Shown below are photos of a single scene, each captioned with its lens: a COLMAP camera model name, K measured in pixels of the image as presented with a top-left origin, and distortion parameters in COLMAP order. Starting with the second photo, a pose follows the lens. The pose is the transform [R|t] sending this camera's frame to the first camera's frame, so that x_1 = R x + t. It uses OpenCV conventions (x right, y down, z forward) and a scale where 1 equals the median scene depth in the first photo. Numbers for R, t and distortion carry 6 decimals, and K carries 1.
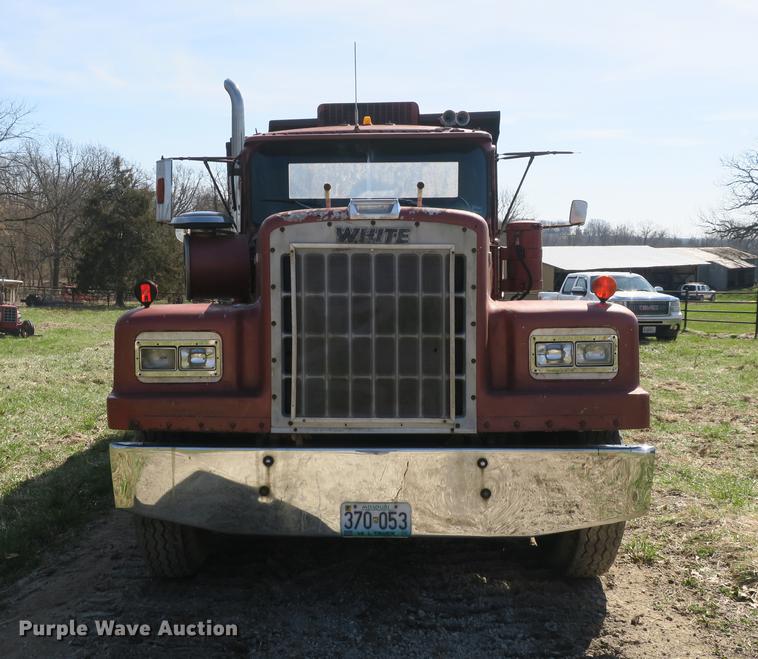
lens RADIAL K [[898.8, 0, 341.4], [0, 898.8, 328.7], [0, 0, 1]] dist [-0.010508, 0.001738]
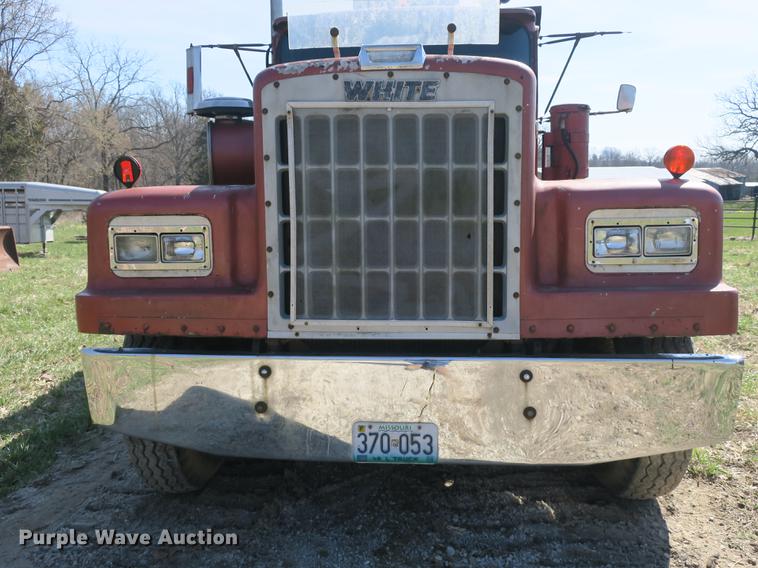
lens RADIAL K [[665.1, 0, 384.4], [0, 665.1, 285.7], [0, 0, 1]] dist [-0.015858, 0.016412]
pose [[0.999248, -0.000155, -0.038777, 0.051969], [0.002910, 0.997473, 0.070994, 0.025515], [0.038668, -0.071053, 0.996723, 0.401151]]
